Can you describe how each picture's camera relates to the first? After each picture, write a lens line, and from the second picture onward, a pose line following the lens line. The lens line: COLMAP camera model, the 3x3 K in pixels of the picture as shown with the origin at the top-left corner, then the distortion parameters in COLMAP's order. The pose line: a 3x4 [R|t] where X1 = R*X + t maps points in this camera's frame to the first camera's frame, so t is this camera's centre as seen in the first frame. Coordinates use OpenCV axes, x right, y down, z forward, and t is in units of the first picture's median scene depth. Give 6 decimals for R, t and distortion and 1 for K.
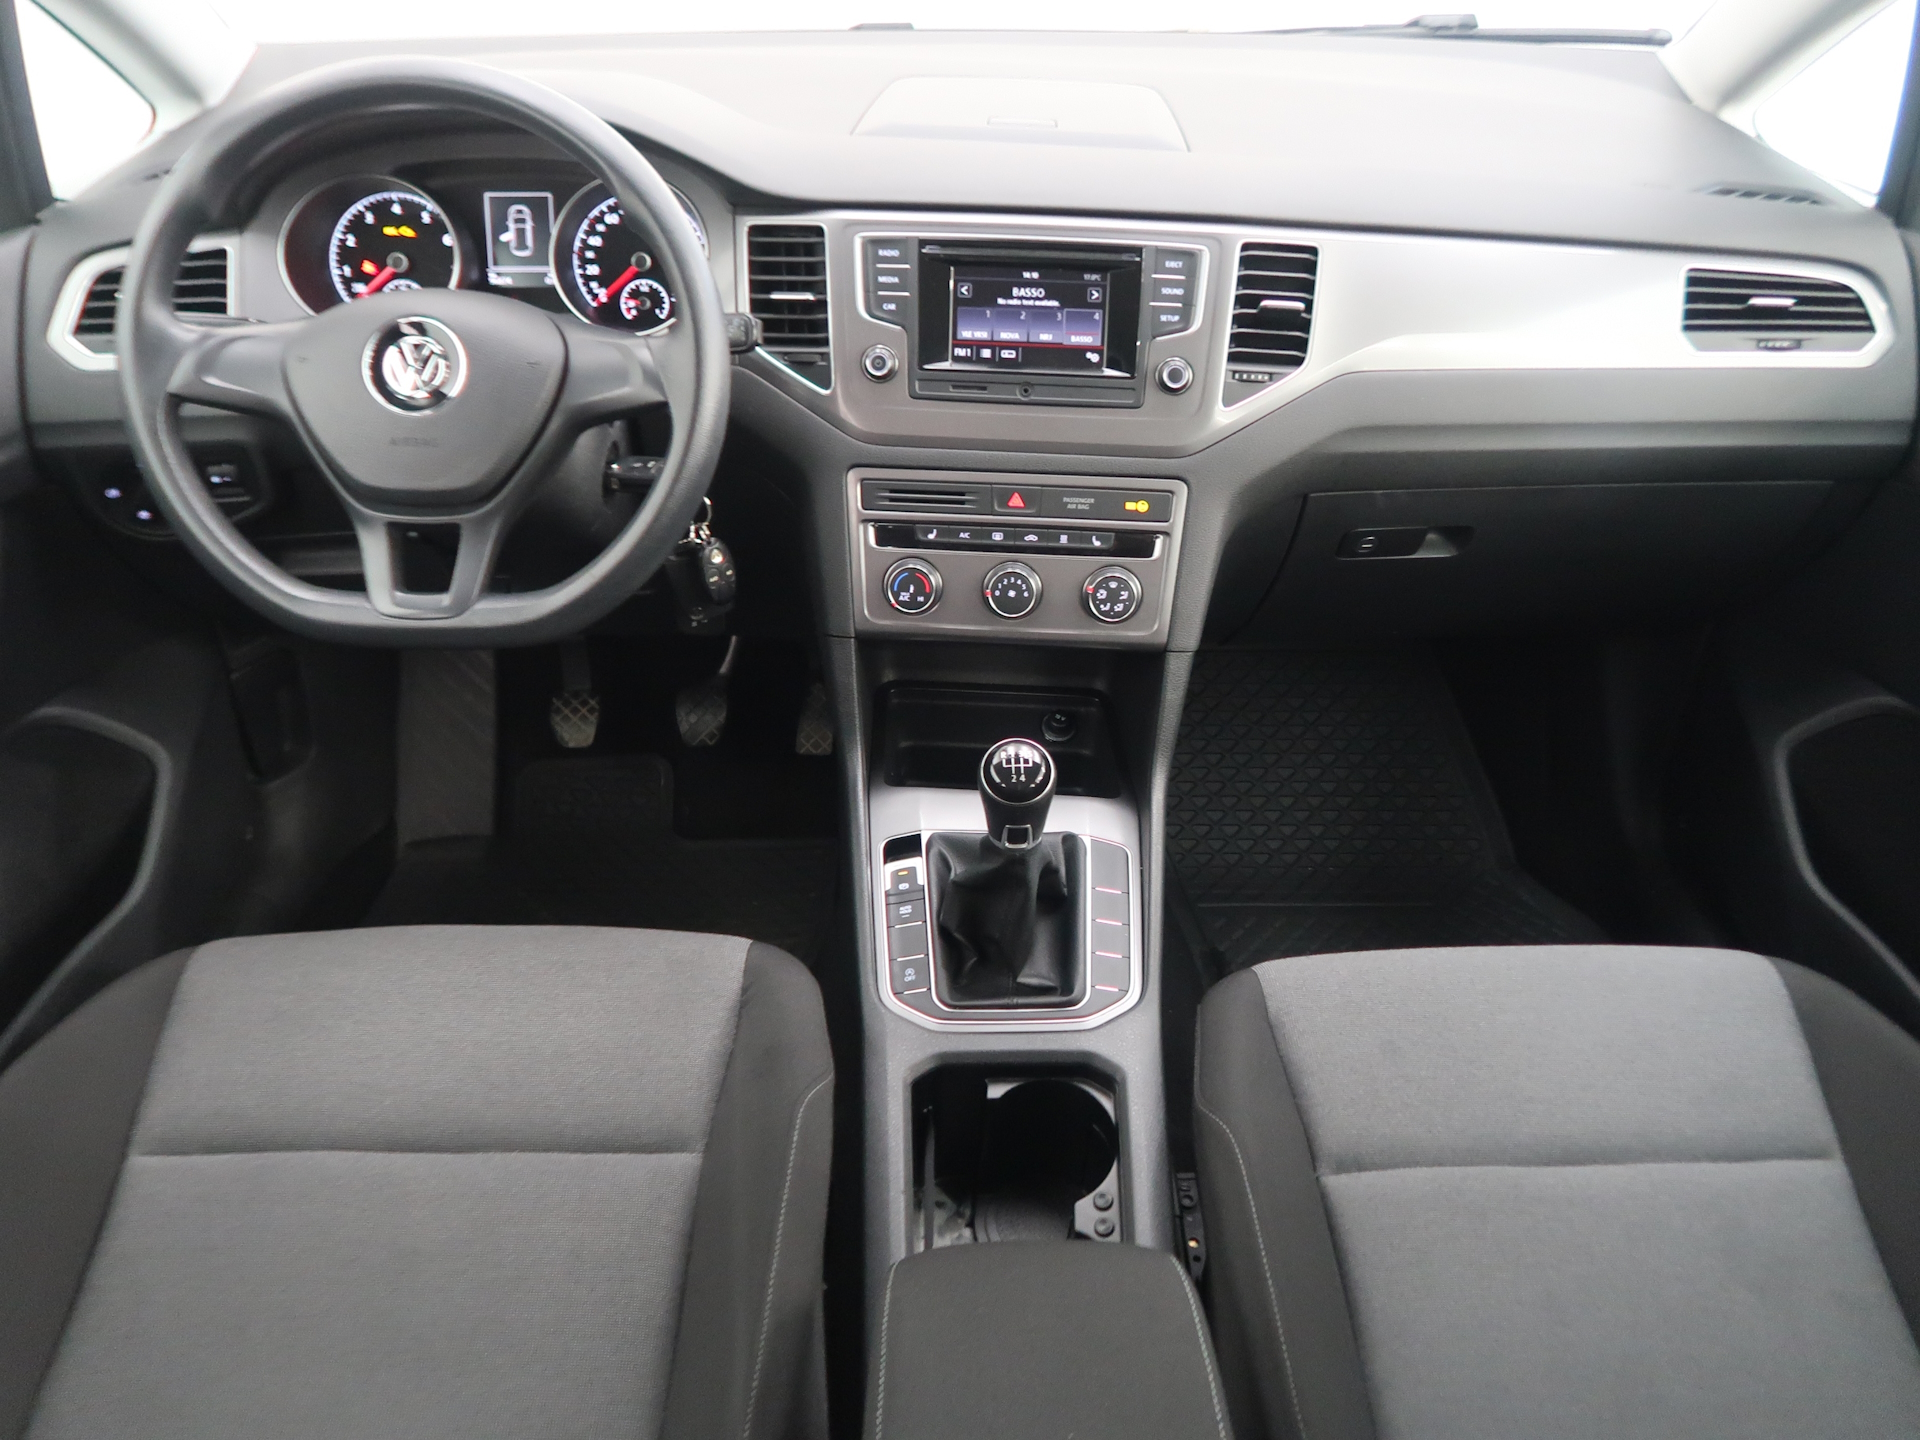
lens RADIAL K [[753.8, 0, 960.0], [0, 753.8, 720.0], [0, 0, 1]] dist [0.002636, 0.000337]
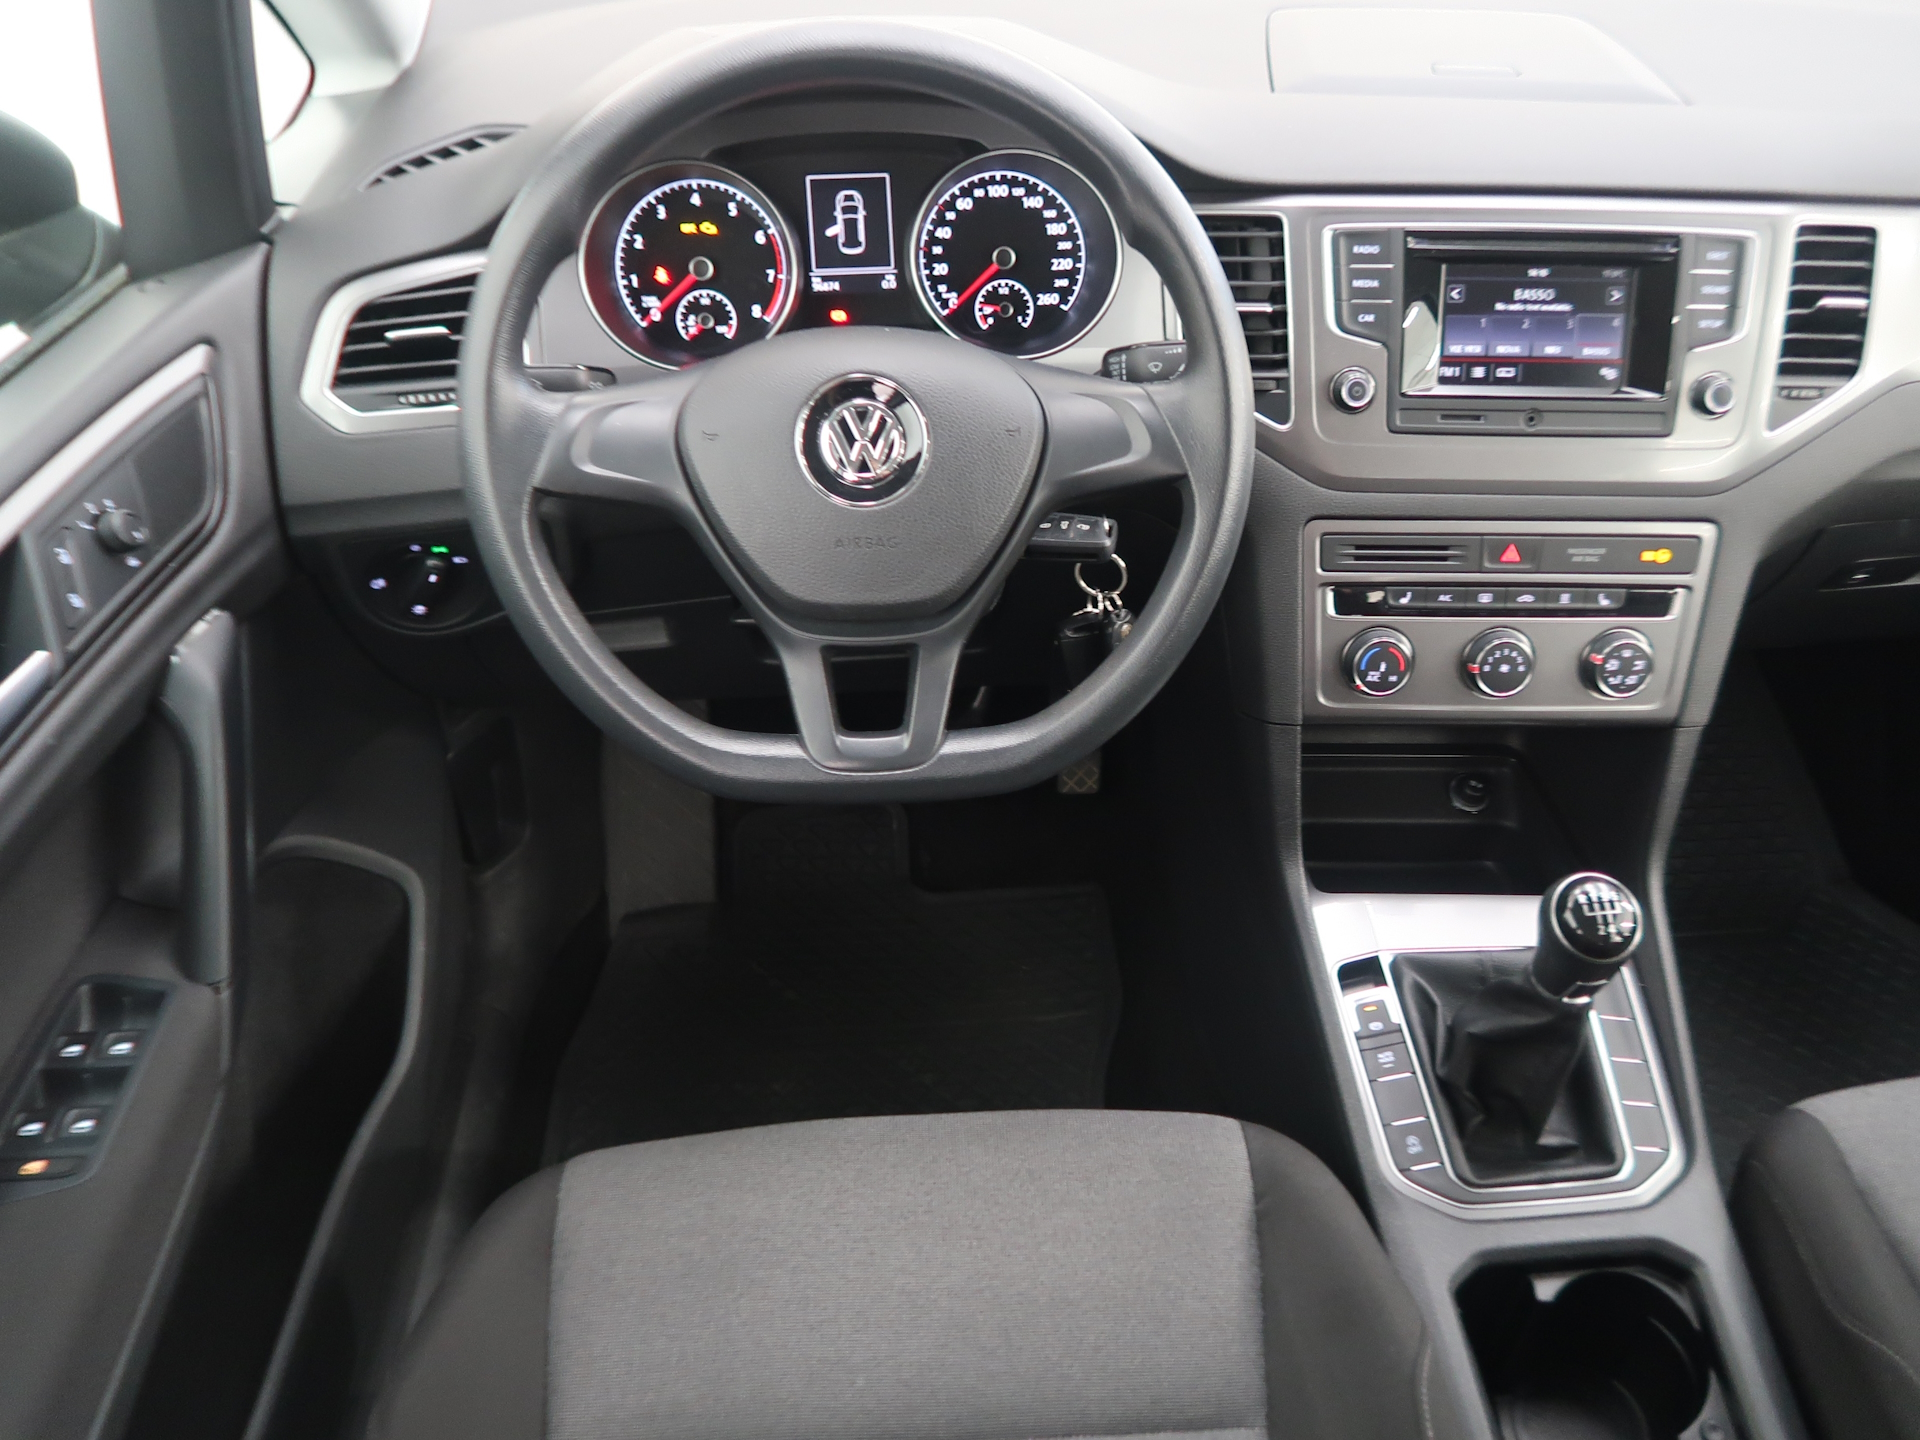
lens RADIAL K [[765.1, 0, 959.9], [0, 765.1, 660.9], [0, 0, 1]] dist [-0.002453, 0.000086]
pose [[0.999091, -0.037037, 0.021087, -0.535820], [0.036234, 0.998649, 0.037257, -0.227966], [-0.022438, -0.036459, 0.999083, 0.190171]]
